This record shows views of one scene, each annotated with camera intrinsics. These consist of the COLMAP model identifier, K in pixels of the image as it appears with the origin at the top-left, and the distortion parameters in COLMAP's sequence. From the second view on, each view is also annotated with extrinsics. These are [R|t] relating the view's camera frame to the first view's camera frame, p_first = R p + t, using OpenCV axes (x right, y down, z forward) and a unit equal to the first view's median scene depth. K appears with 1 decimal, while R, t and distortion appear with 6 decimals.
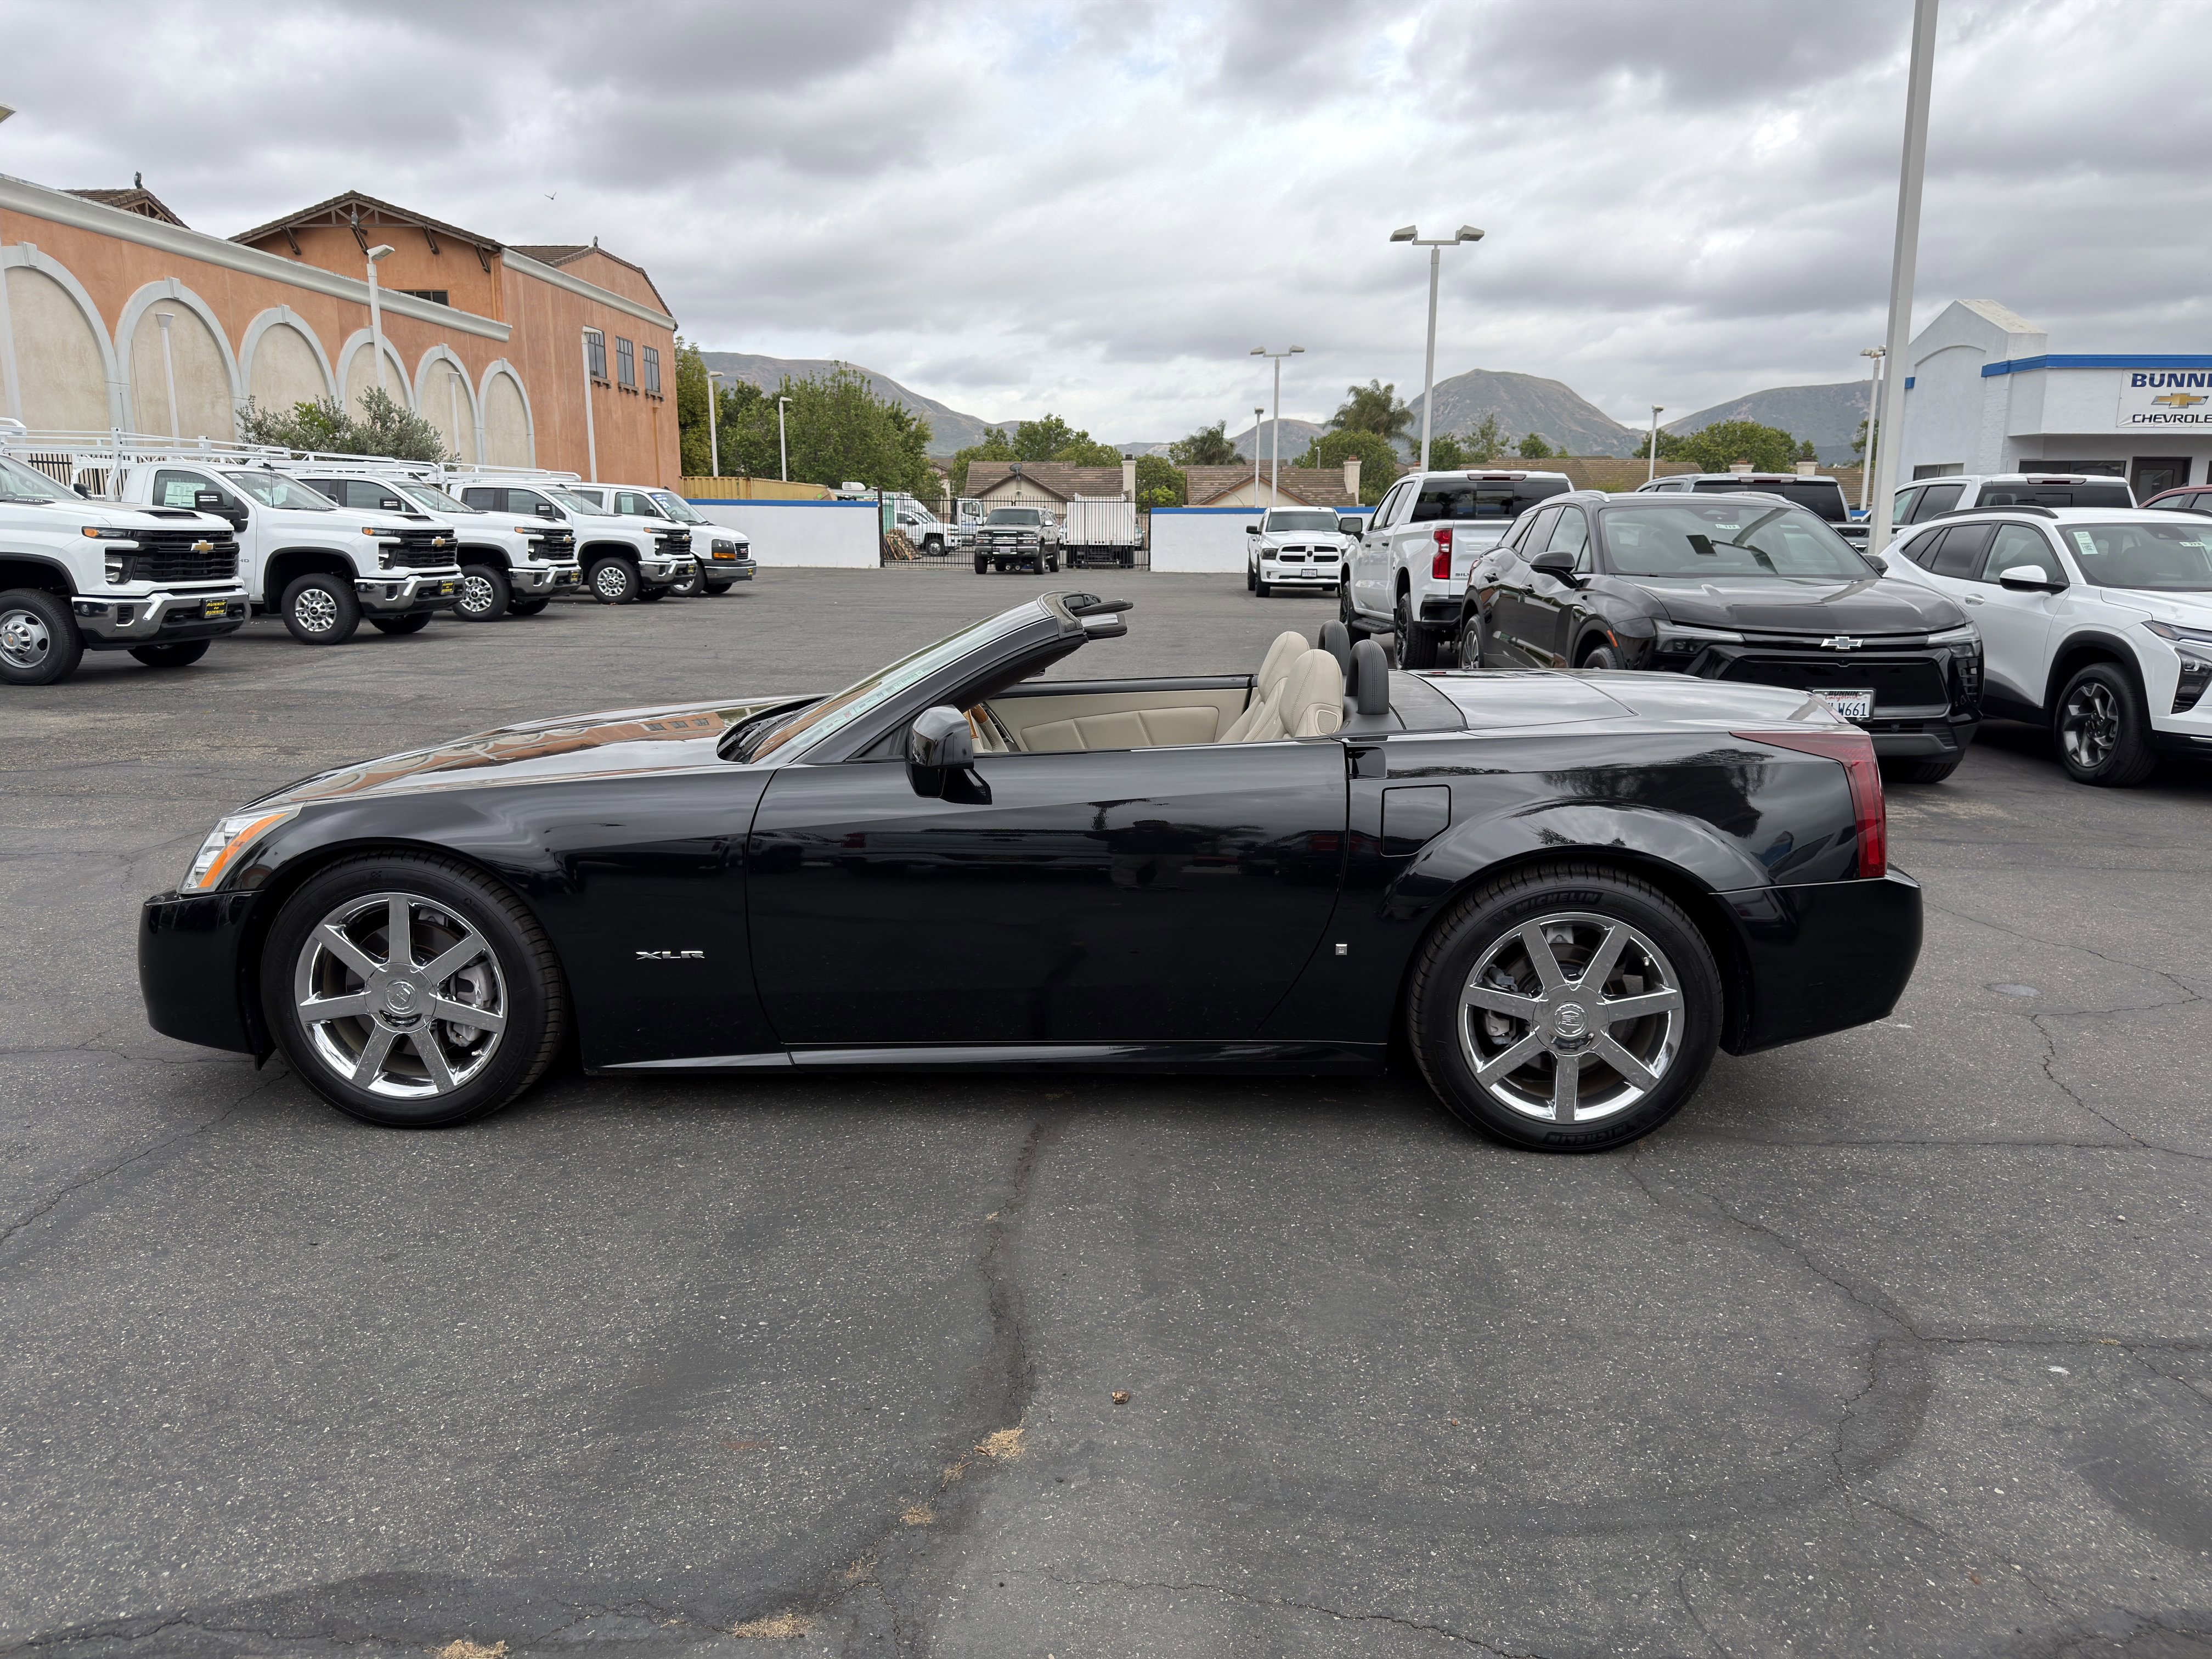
lens RADIAL K [[1571.5, 0, 1103.4], [0, 1571.5, 823.8], [0, 0, 1]] dist [0.024248, -0.032538]
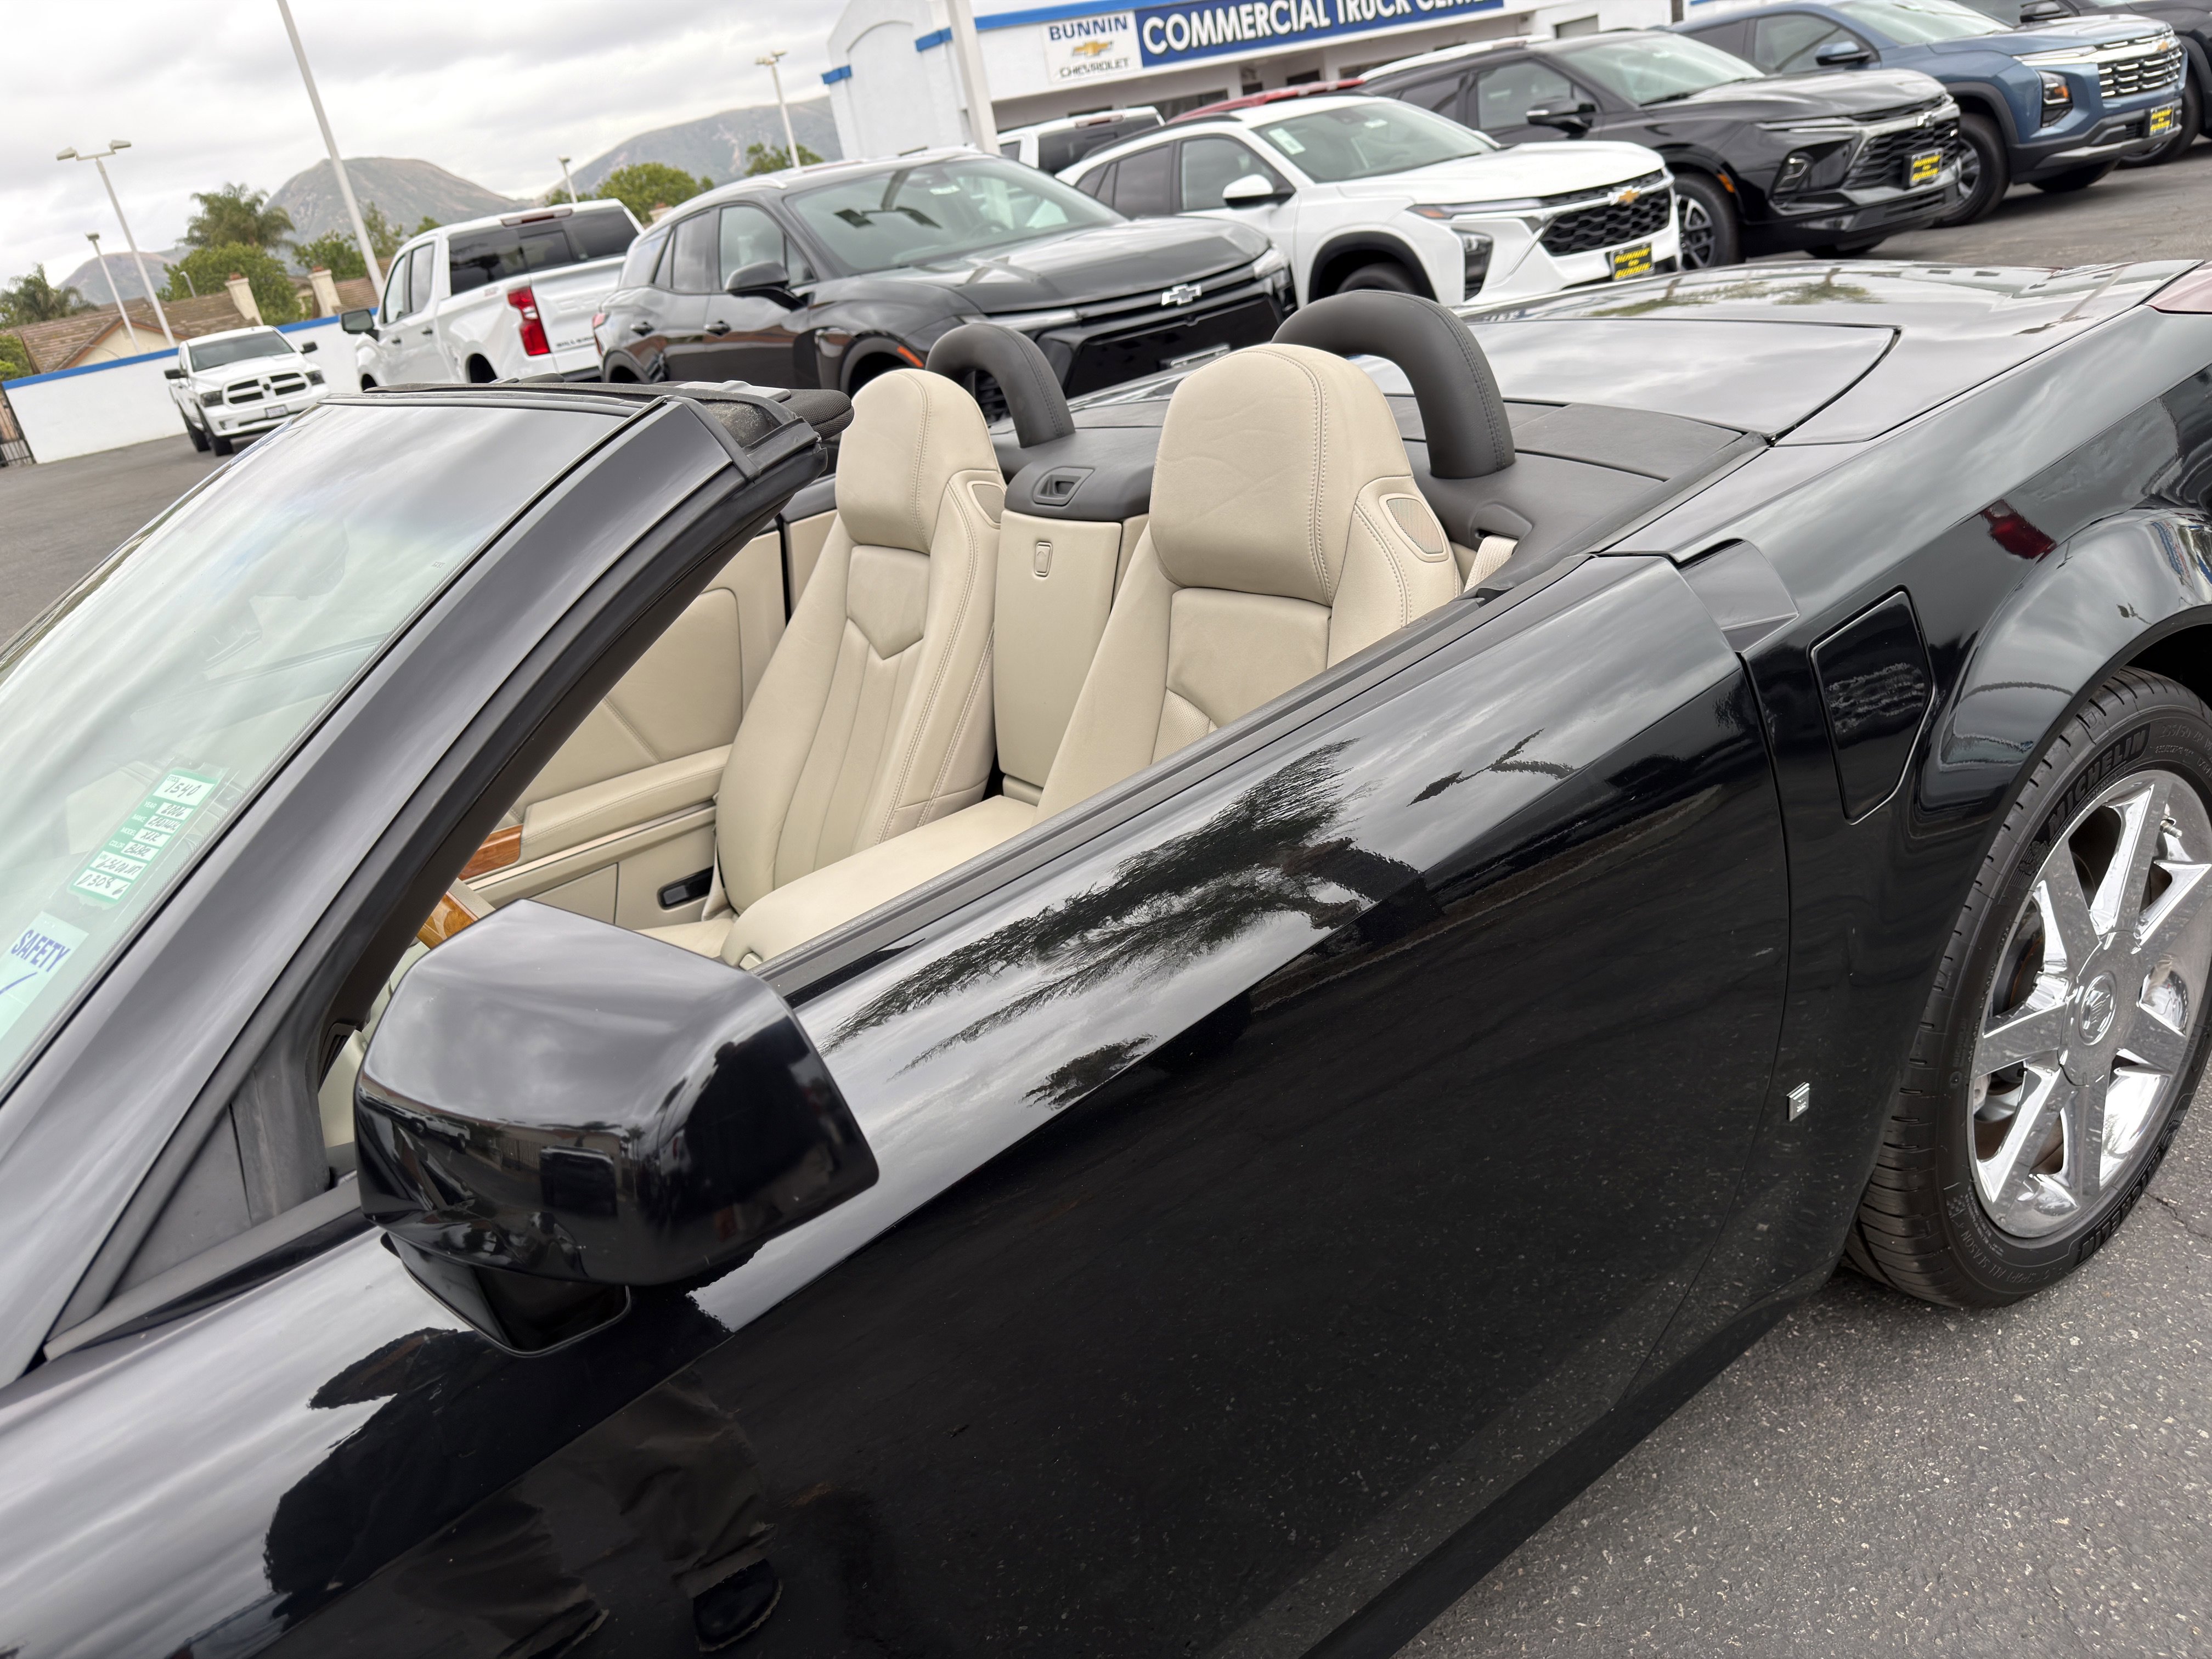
lens RADIAL K [[1571.5, 0, 1087.2], [0, 1571.5, 829.1], [0, 0, 1]] dist [0.024248, -0.032538]
pose [[0.789883, -0.364272, 0.493347, -0.053146], [0.294314, 0.930942, 0.216161, -0.041619], [-0.538019, -0.025543, 0.842546, 0.296483]]
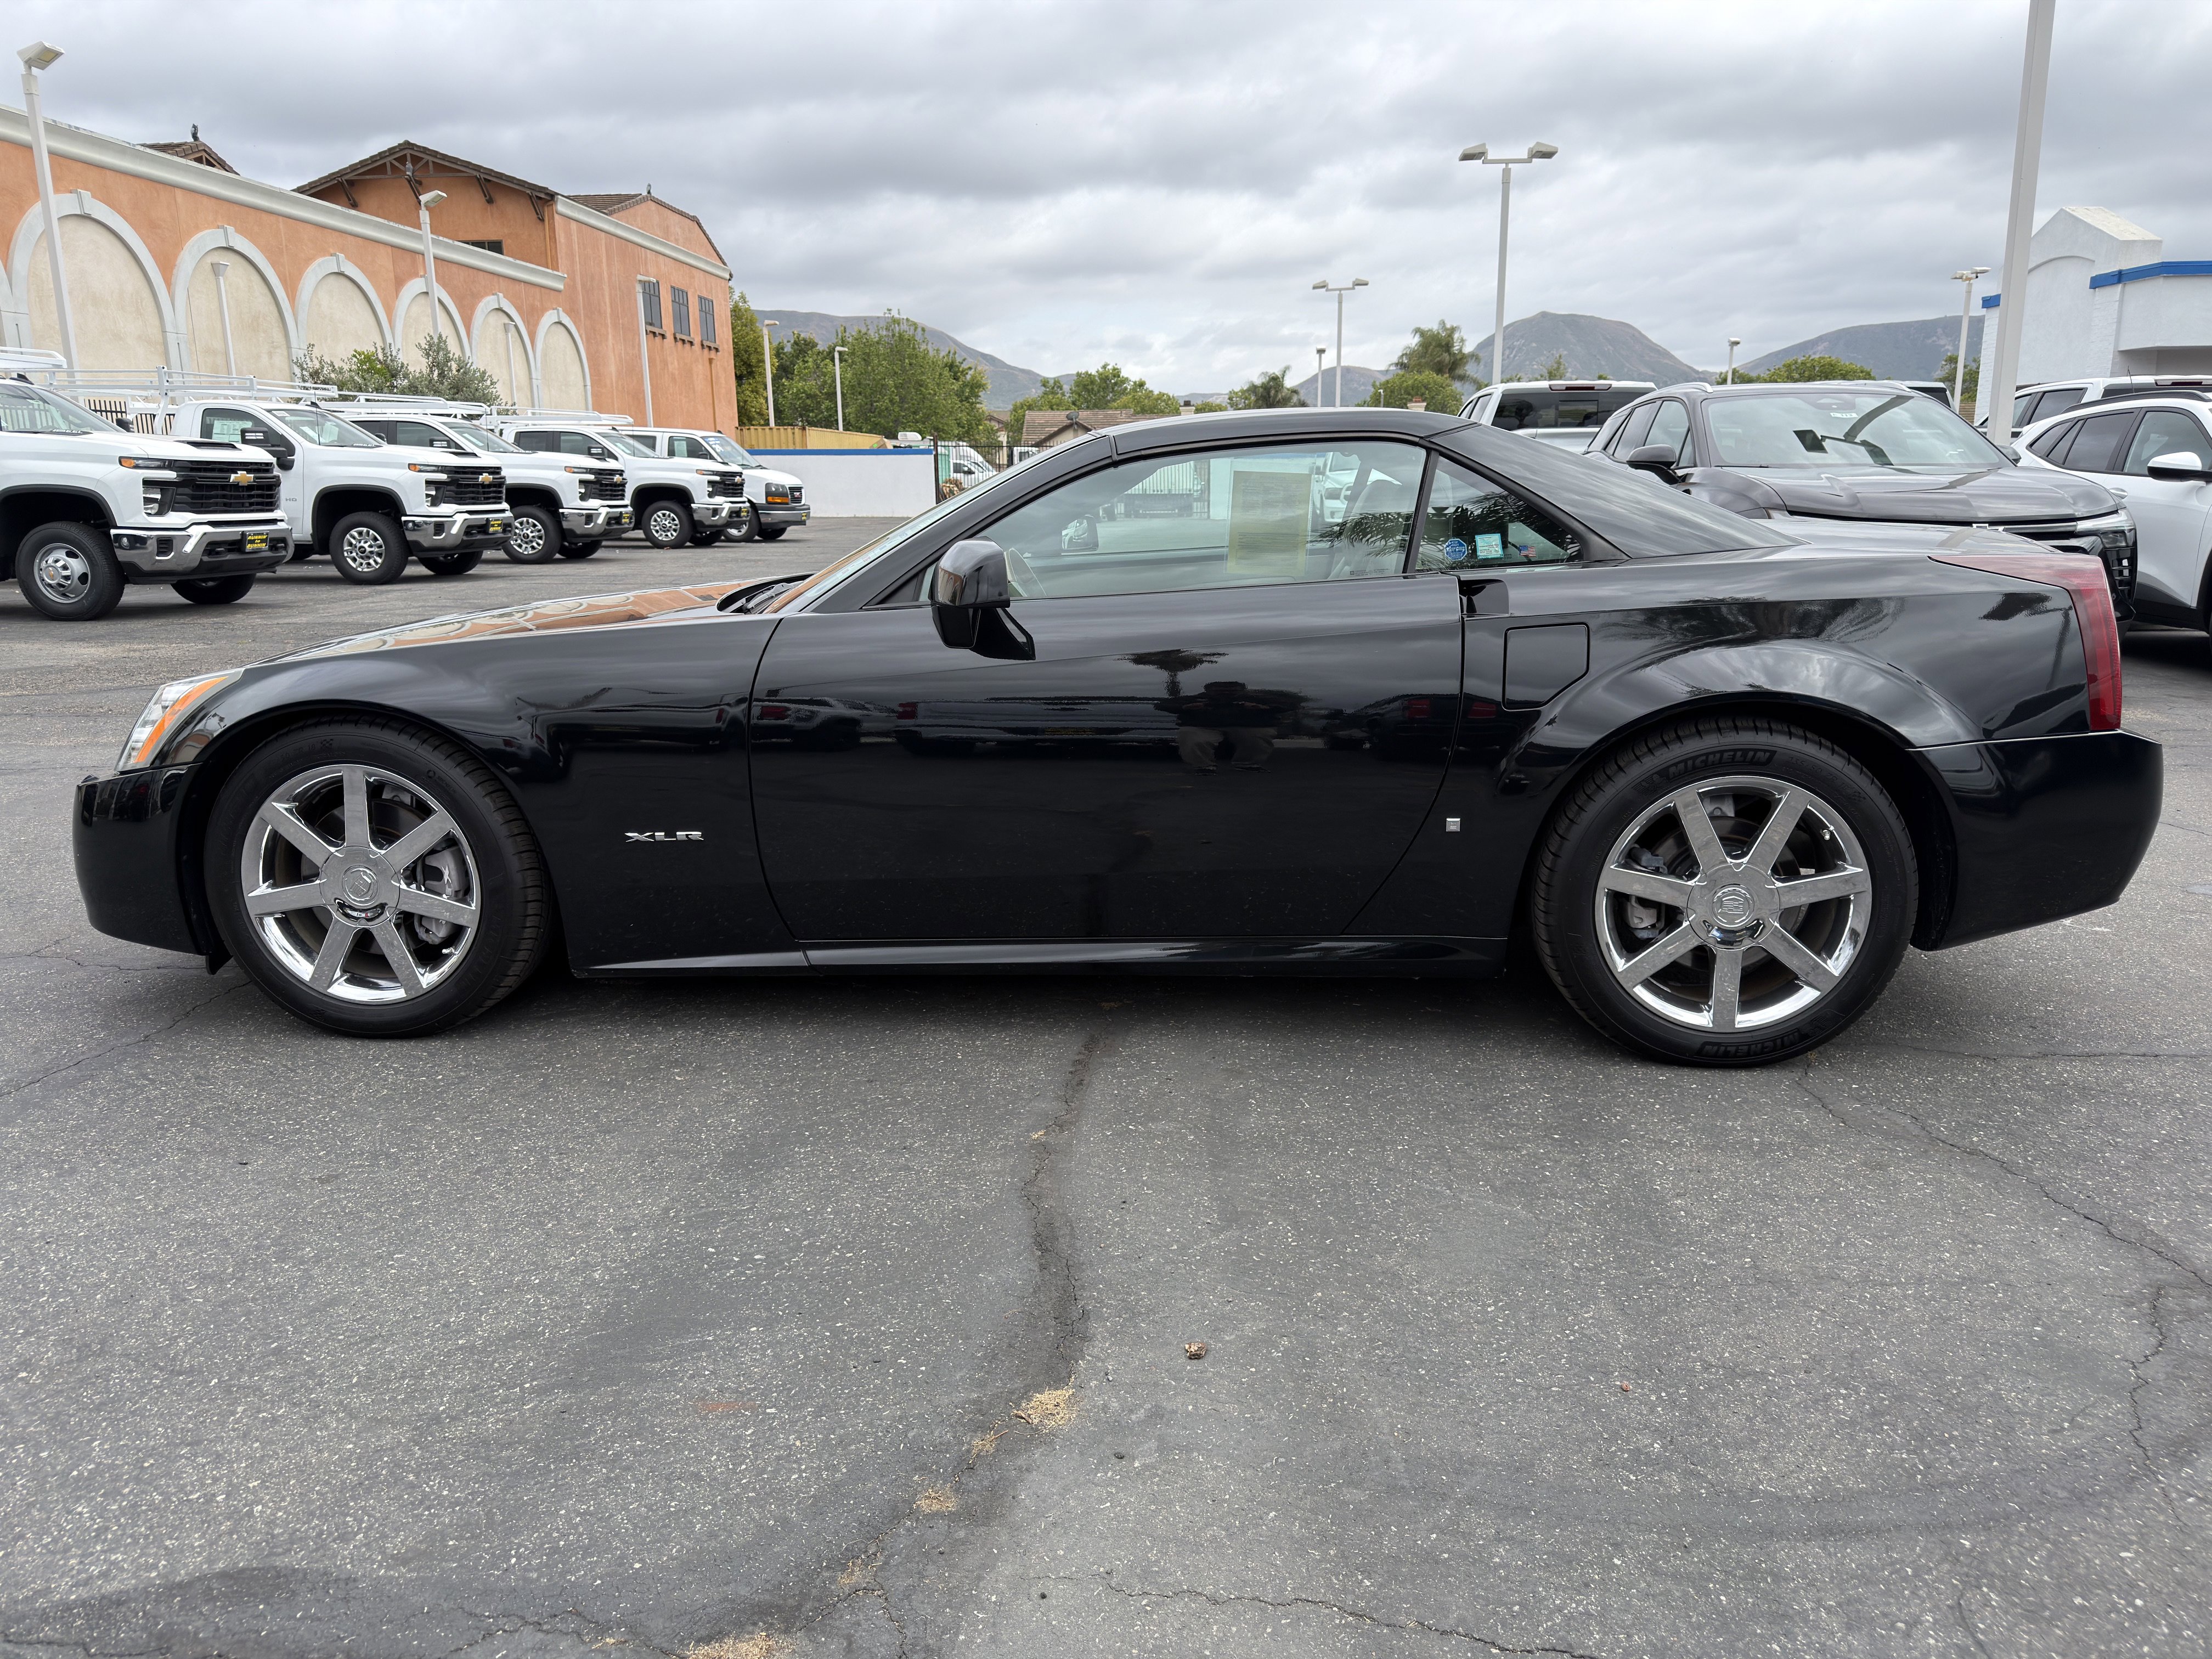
lens RADIAL K [[1571.5, 0, 1095.8], [0, 1571.5, 818.9], [0, 0, 1]] dist [0.024248, -0.032538]
pose [[0.999052, -0.005384, -0.043197, -0.001100], [0.006485, 0.999657, 0.025393, 0.020629], [0.043046, -0.025649, 0.998744, 0.058034]]
